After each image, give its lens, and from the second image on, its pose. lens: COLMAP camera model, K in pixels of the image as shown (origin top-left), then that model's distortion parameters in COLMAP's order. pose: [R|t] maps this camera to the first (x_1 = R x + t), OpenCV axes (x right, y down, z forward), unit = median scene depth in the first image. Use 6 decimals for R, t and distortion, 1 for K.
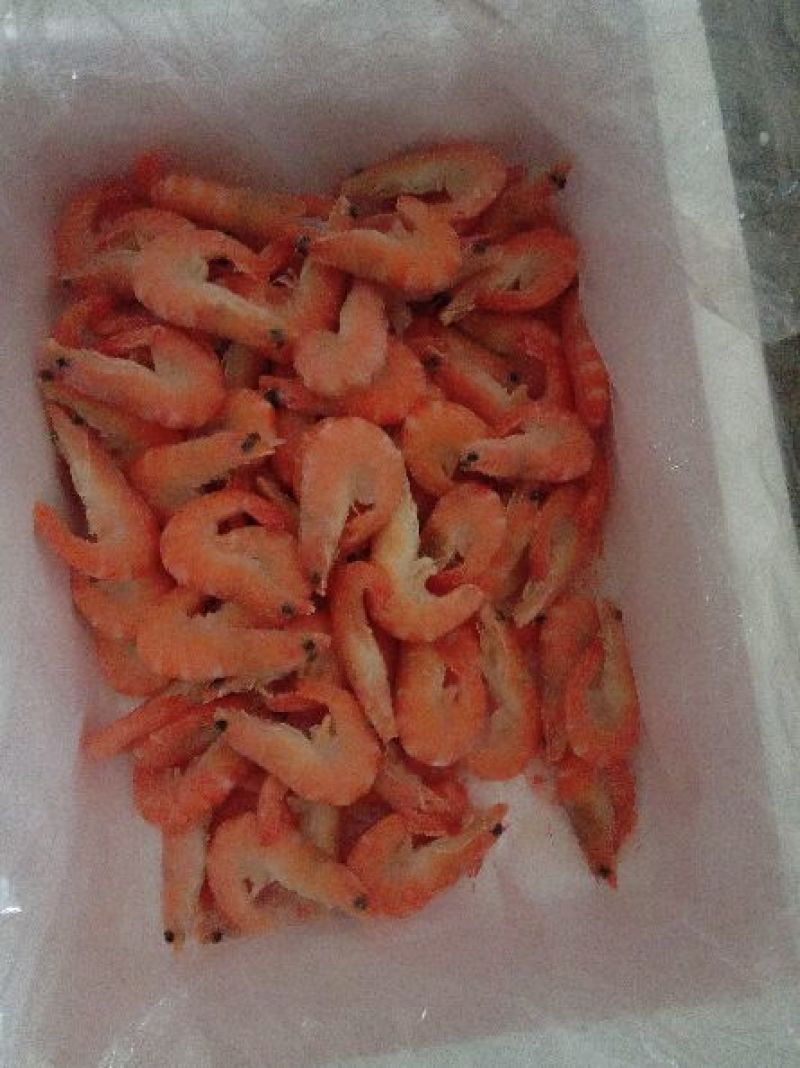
lens RADIAL K [[817.9, 0, 400.0], [0, 817.9, 534.0], [0, 0, 1]] dist [0.048799, -0.092515]
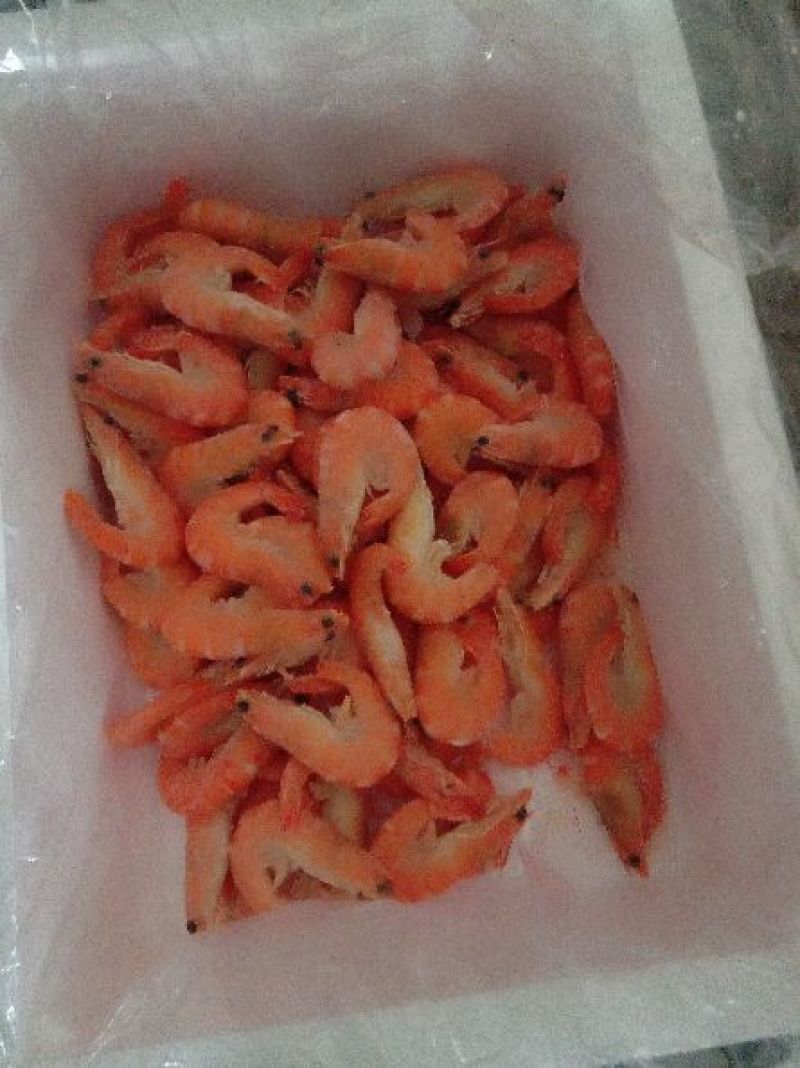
lens RADIAL K [[817.9, 0, 400.0], [0, 817.9, 534.0], [0, 0, 1]] dist [0.048799, -0.092515]
pose [[0.998807, -0.026882, -0.040767, 0.021759], [0.022269, 0.993719, -0.109666, 0.129774], [0.043459, 0.108627, 0.993132, -0.021461]]
